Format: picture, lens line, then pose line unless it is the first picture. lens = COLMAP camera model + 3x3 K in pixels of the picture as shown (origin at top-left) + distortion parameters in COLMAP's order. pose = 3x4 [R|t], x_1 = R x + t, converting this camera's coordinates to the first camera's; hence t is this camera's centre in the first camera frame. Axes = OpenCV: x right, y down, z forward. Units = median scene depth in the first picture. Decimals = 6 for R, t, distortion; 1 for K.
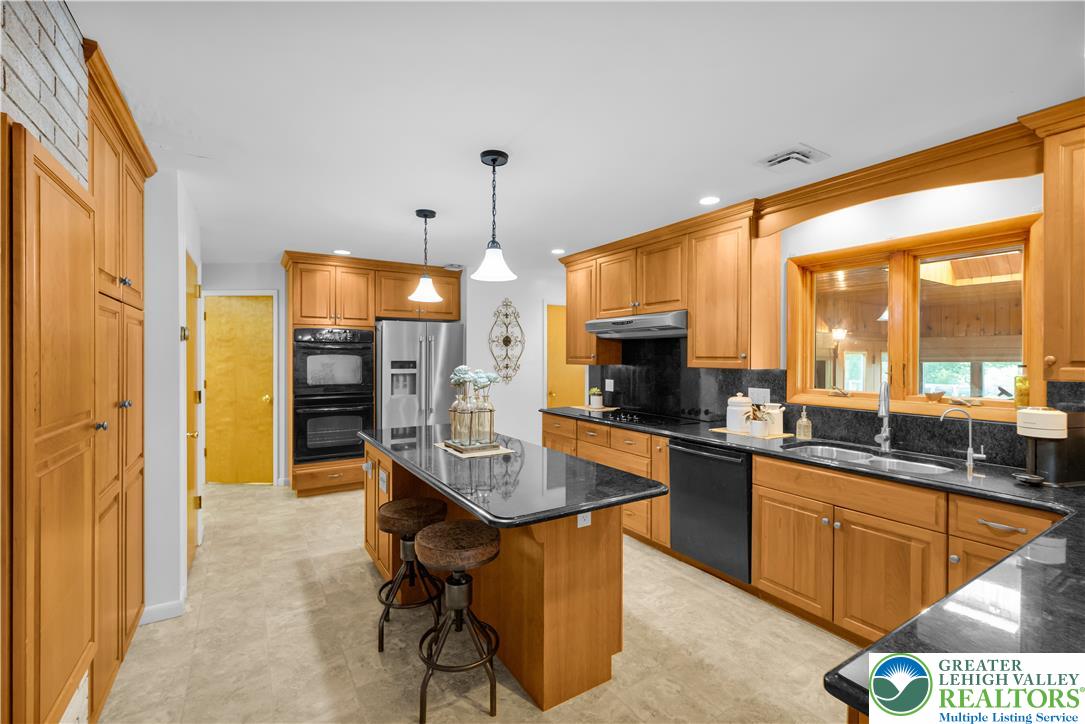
lens RADIAL K [[466.0, 0, 537.6], [0, 466.0, 357.6], [0, 0, 1]] dist [-0.000570, 0.000066]
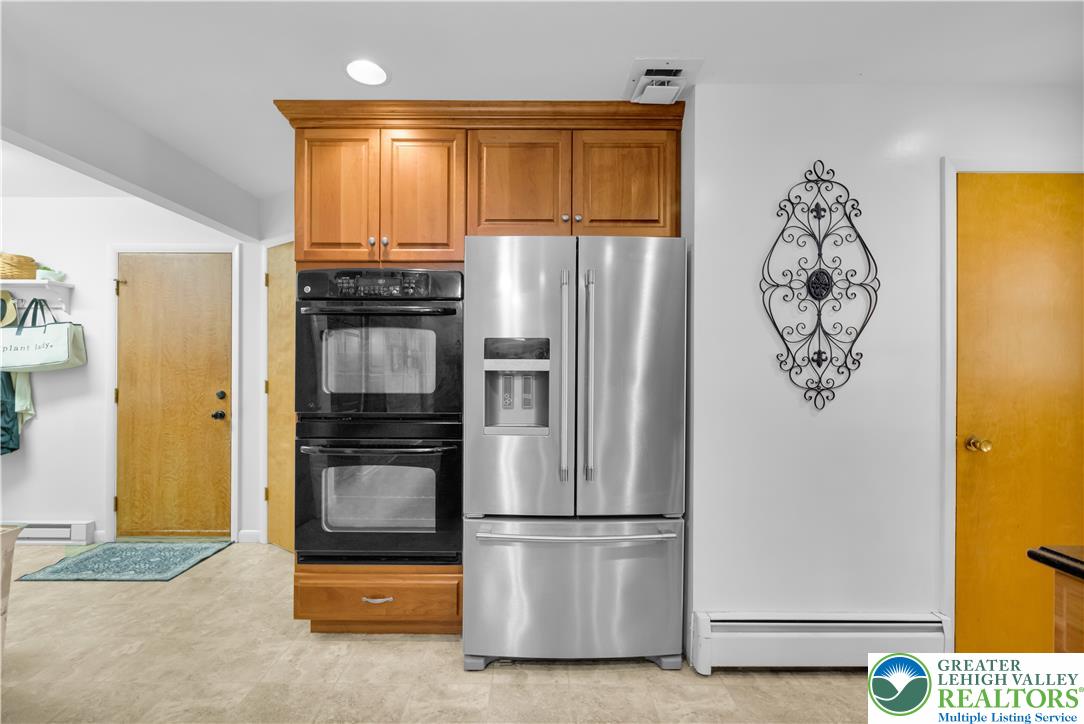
lens RADIAL K [[465.6, 0, 542.8], [0, 465.6, 367.3], [0, 0, 1]] dist [-0.000570, 0.000066]
pose [[0.849224, -0.000741, -0.528032, -0.064652], [-0.004172, 0.999958, -0.008113, 0.033328], [0.528016, 0.009093, 0.849186, 0.671290]]
